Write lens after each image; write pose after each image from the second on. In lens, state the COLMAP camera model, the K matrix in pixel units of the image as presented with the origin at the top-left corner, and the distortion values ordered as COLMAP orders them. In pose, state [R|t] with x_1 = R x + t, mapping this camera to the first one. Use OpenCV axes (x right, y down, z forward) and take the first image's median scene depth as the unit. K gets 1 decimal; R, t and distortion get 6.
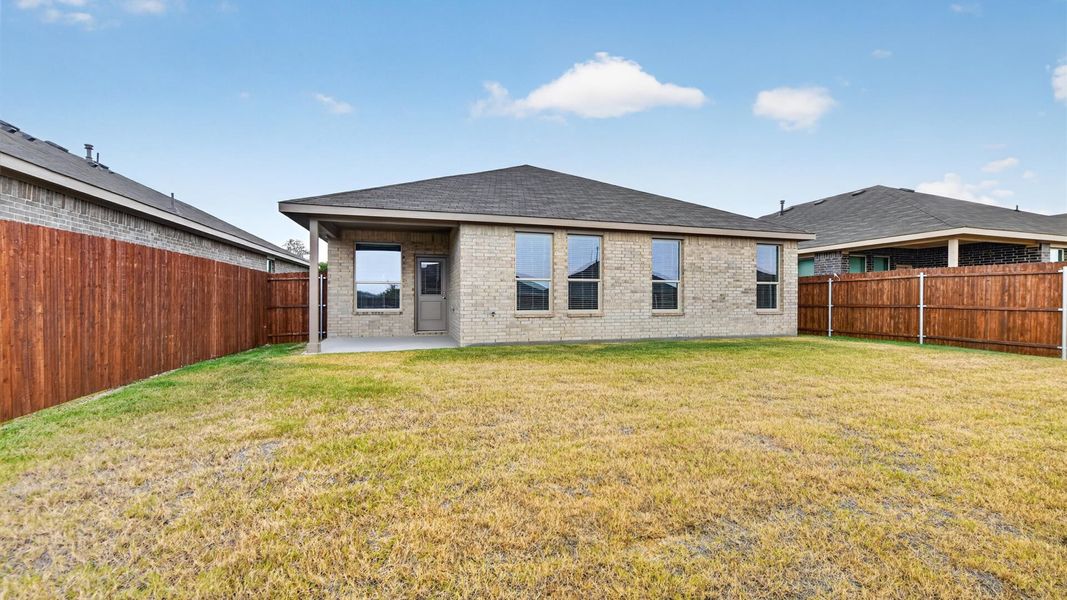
lens RADIAL K [[424.2, 0, 540.2], [0, 424.2, 299.8], [0, 0, 1]] dist [-0.010467, -0.000173]
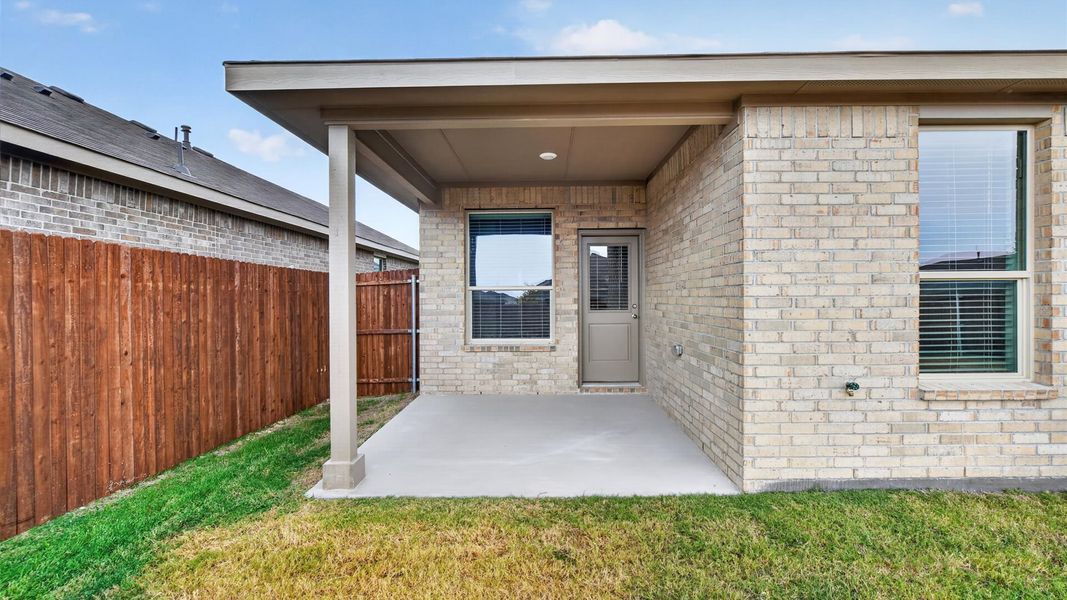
lens RADIAL K [[424.2, 0, 540.2], [0, 424.2, 299.8], [0, 0, 1]] dist [-0.010467, -0.000173]
pose [[0.952350, -0.005641, -0.304954, -0.192791], [0.007145, 0.999967, 0.003817, -0.028415], [0.304922, -0.005814, 0.952359, 0.527871]]
